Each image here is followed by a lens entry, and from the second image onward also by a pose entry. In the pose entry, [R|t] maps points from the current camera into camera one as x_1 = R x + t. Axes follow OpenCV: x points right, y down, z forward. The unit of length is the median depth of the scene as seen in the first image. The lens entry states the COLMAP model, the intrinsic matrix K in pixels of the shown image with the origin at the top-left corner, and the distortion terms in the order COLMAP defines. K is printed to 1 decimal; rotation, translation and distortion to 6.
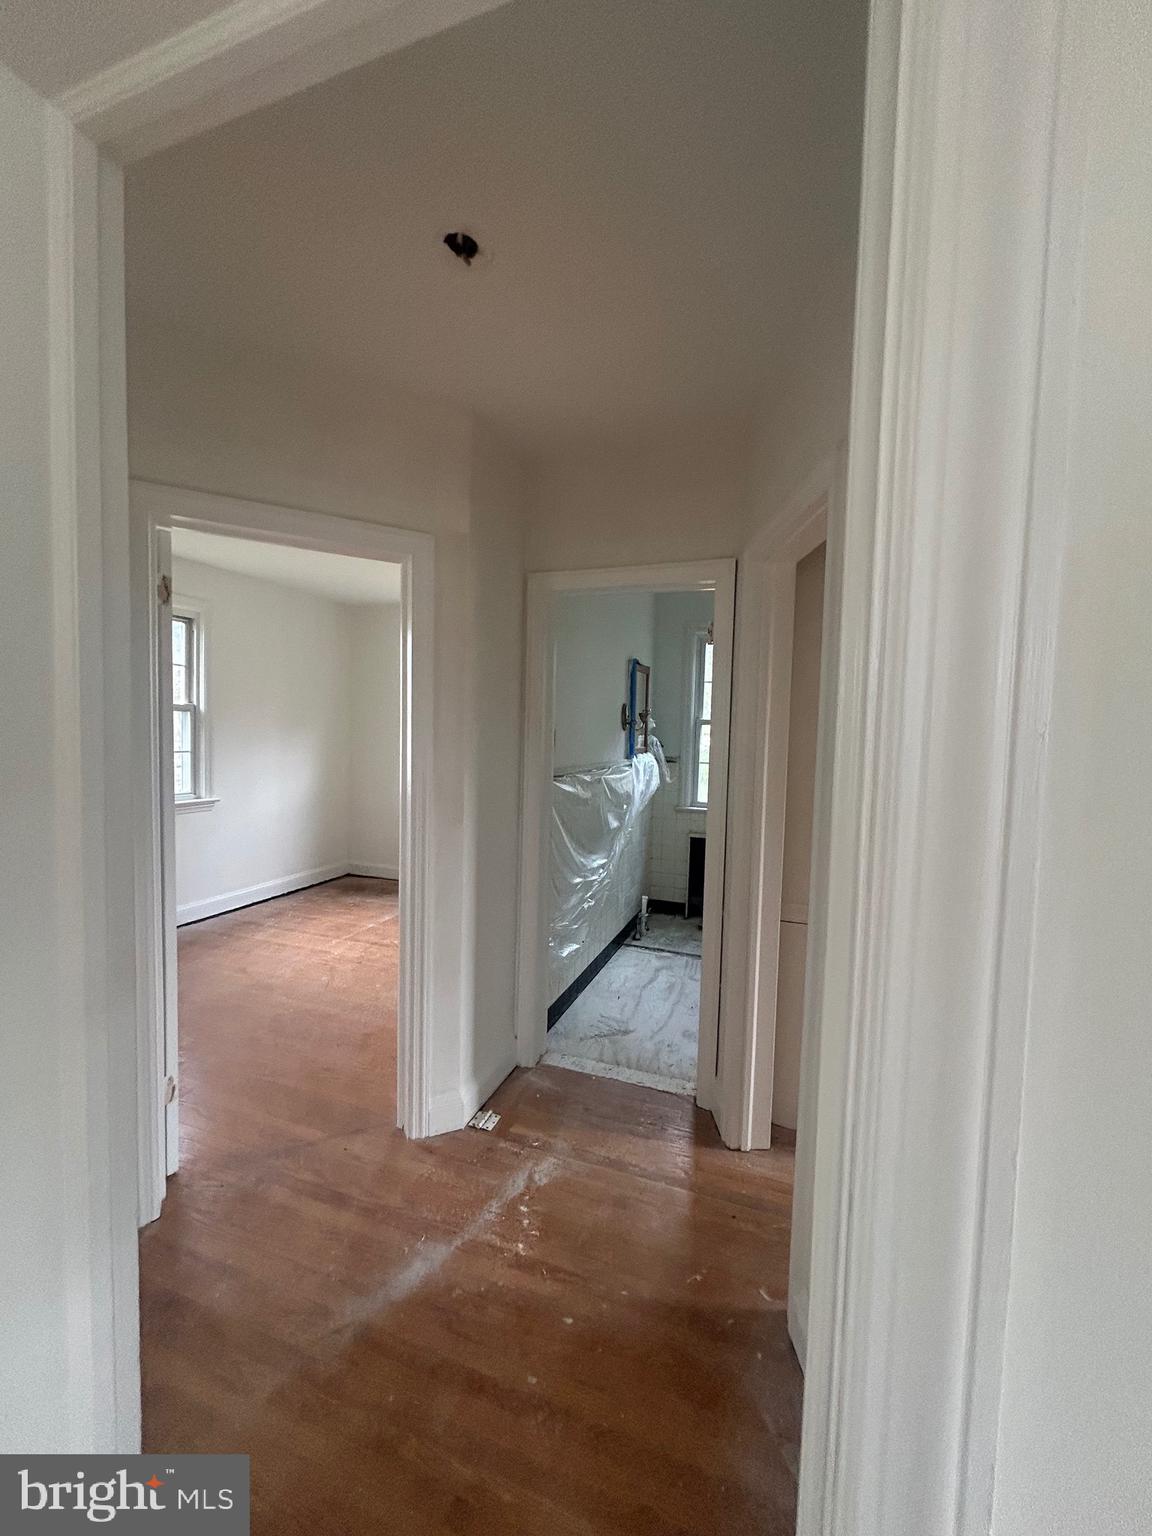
lens RADIAL K [[624.3, 0, 576.0], [0, 624.3, 768.0], [0, 0, 1]] dist [0.001372, 0.000008]
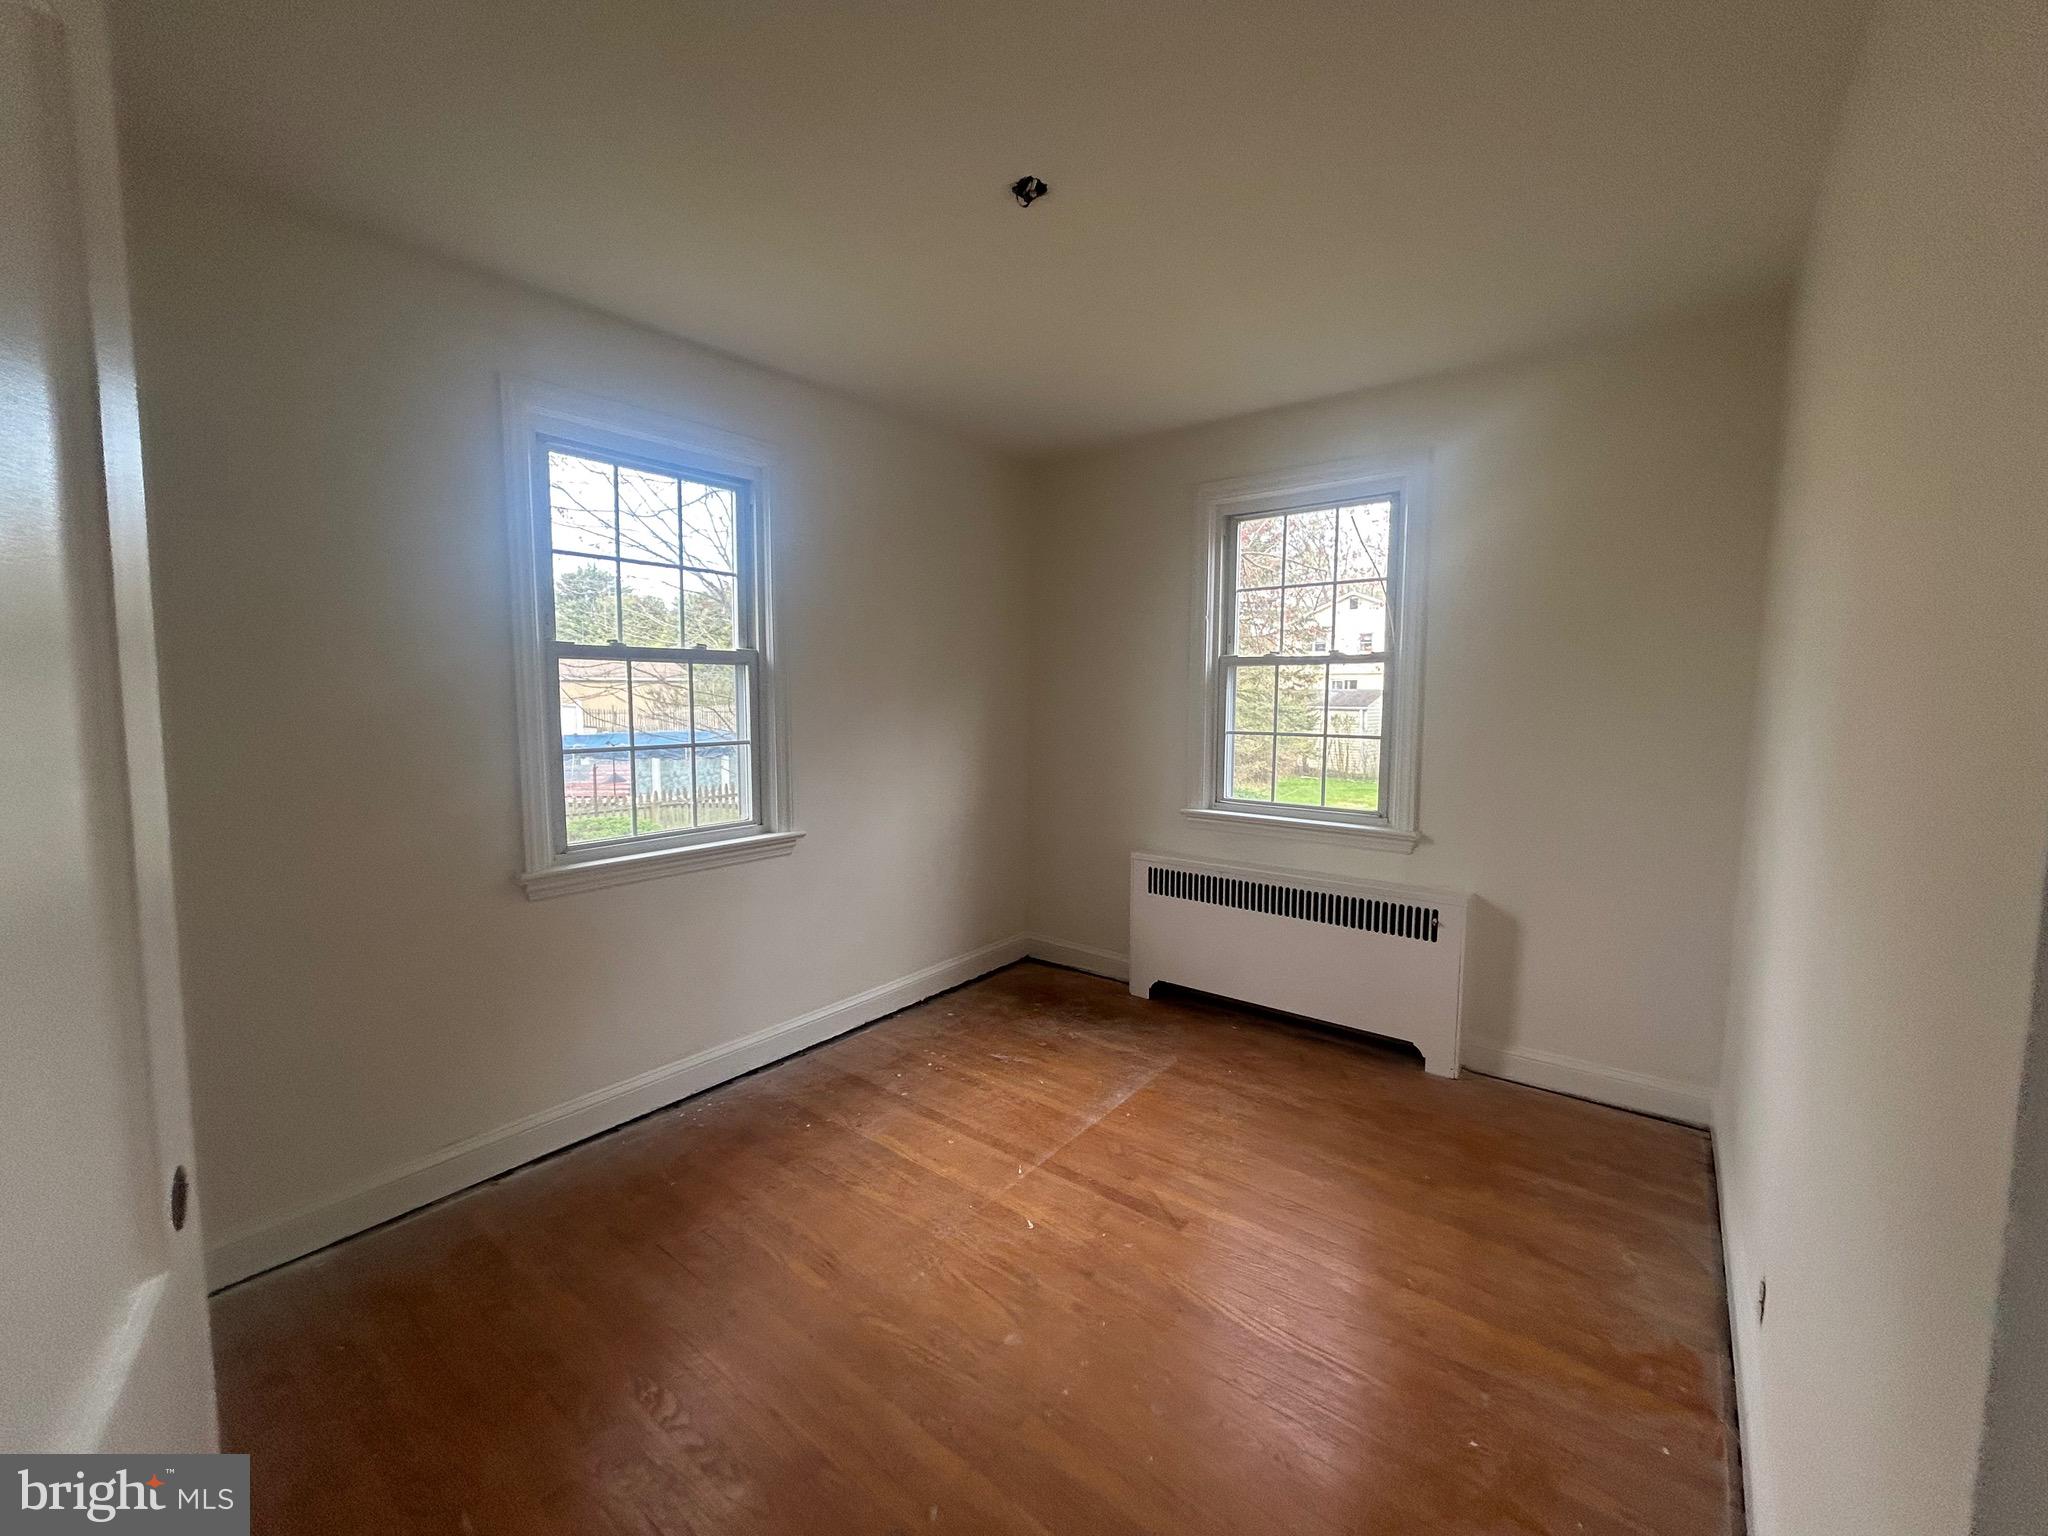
lens RADIAL K [[832.4, 0, 1035.4], [0, 832.4, 763.0], [0, 0, 1]] dist [0.001372, 0.000008]
pose [[0.954289, 0.002942, -0.298870, -0.187610], [0.002874, 0.999815, 0.019018, -0.021698], [0.298871, -0.019008, 0.954104, 0.412649]]
